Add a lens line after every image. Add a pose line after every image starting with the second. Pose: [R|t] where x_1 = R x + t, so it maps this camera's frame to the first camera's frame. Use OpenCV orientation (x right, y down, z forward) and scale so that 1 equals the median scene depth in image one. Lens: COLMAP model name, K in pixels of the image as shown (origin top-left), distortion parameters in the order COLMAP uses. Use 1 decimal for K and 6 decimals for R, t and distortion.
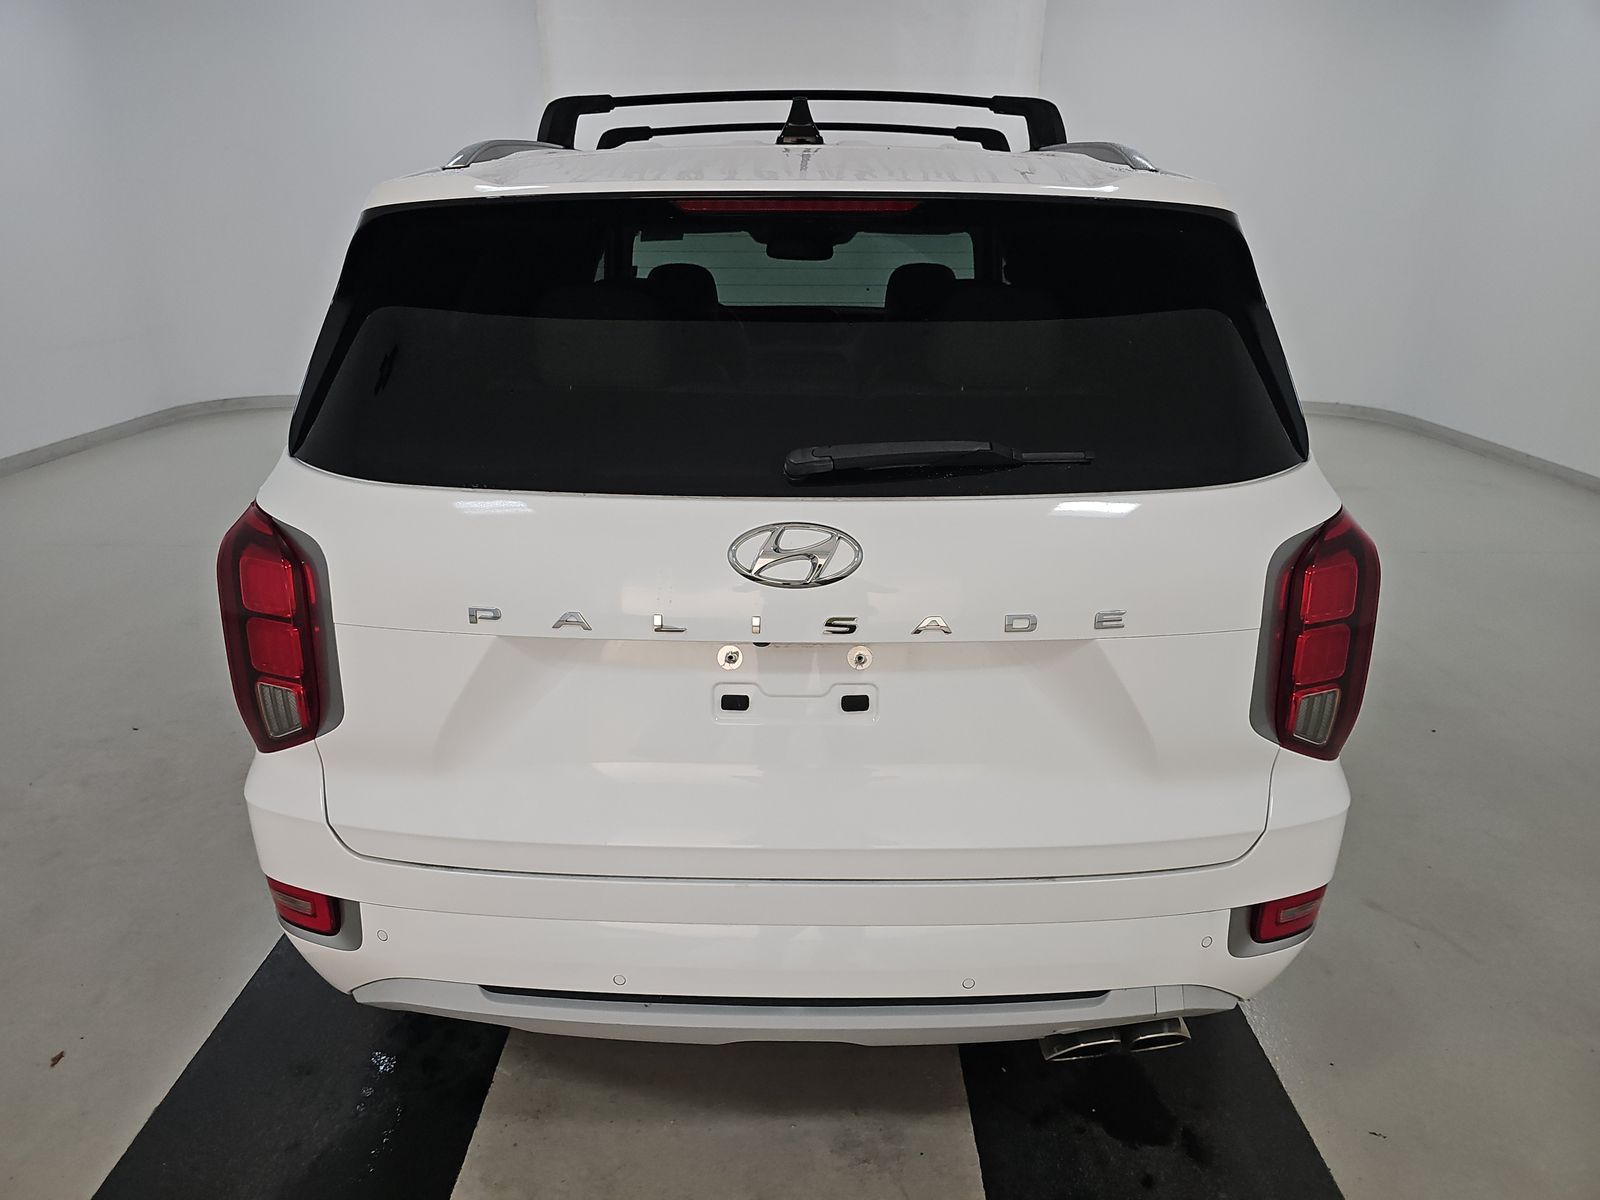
lens RADIAL K [[1066.3, 0, 802.0], [0, 1066.3, 600.5], [0, 0, 1]] dist [0.002364, -0.002910]
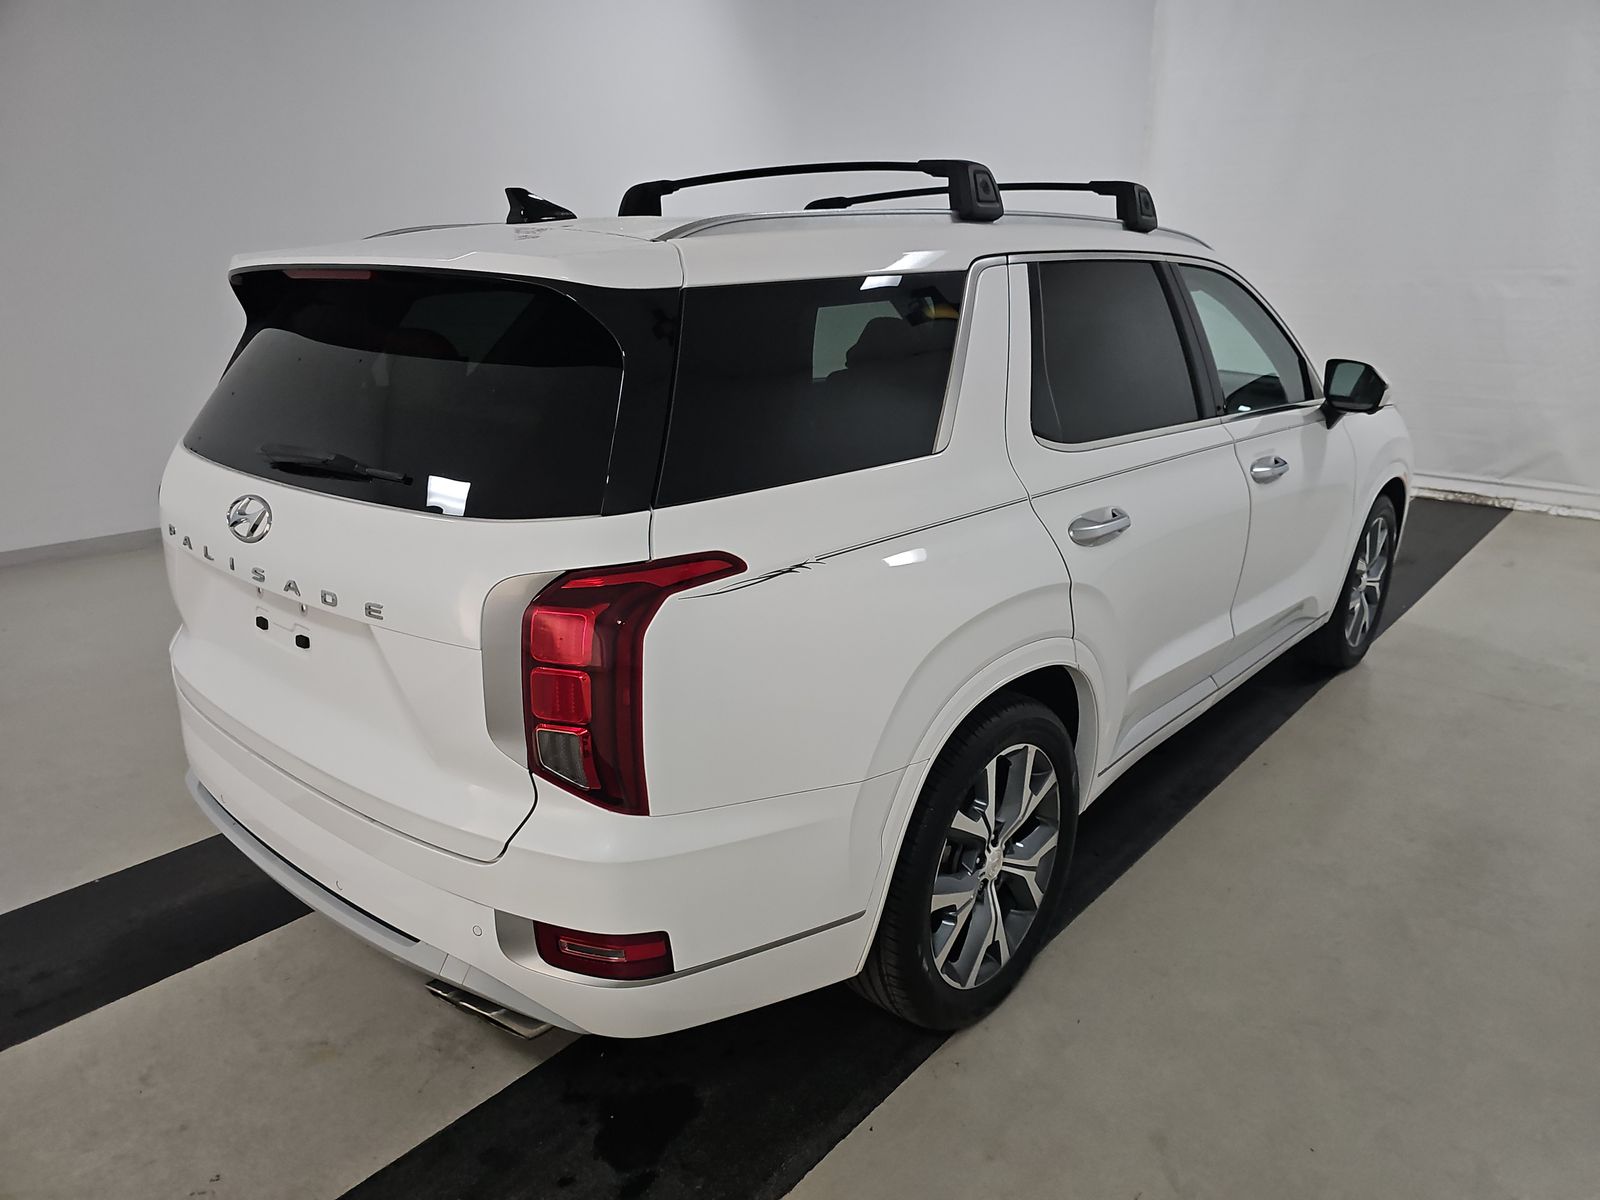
lens RADIAL K [[1066.3, 0, 802.7], [0, 1066.3, 599.4], [0, 0, 1]] dist [0.002364, -0.002910]
pose [[0.770081, 0.189430, -0.609173, 1.003242], [-0.216045, 0.975911, 0.030361, -0.097584], [0.600250, 0.108228, 0.792456, 0.232919]]
